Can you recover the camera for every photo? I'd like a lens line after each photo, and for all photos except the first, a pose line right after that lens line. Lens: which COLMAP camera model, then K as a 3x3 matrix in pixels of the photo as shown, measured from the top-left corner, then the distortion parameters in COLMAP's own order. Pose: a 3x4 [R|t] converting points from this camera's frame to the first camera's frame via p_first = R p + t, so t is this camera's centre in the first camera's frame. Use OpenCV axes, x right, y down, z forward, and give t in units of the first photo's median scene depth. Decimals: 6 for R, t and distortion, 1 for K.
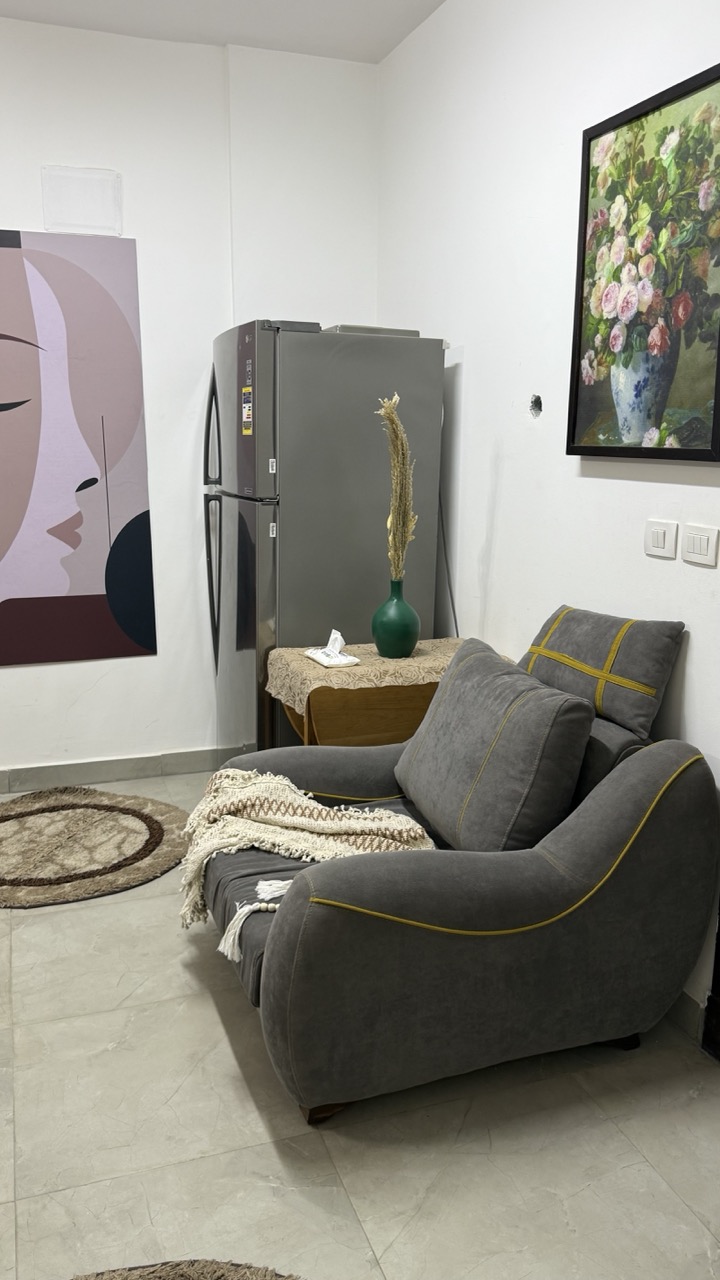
lens RADIAL K [[1006.1, 0, 358.4], [0, 1006.1, 630.0], [0, 0, 1]] dist [0.114654, -0.175425]
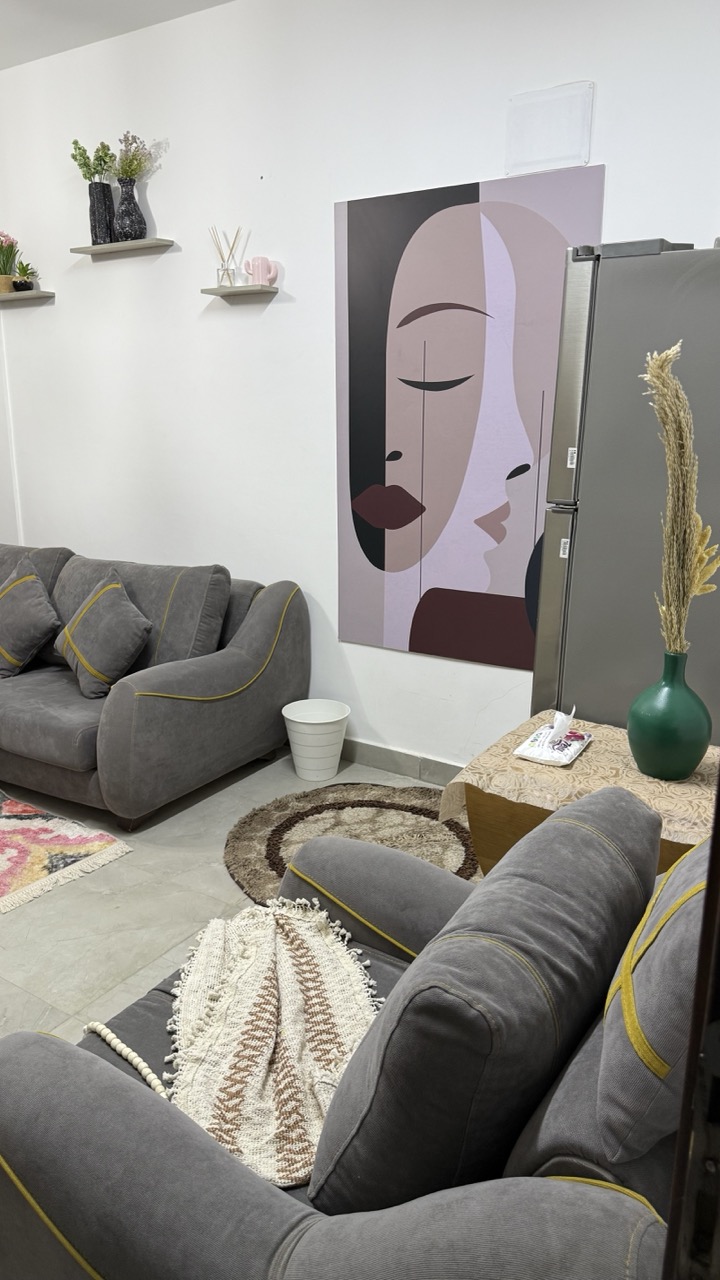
lens RADIAL K [[915.8, 0, 366.6], [0, 915.8, 648.2], [0, 0, 1]] dist [0.077241, -0.099429]
pose [[0.603067, 0.203505, -0.771295, 0.309162], [-0.155370, 0.978358, 0.136656, -0.085667], [0.782413, 0.037423, 0.621634, 0.426595]]
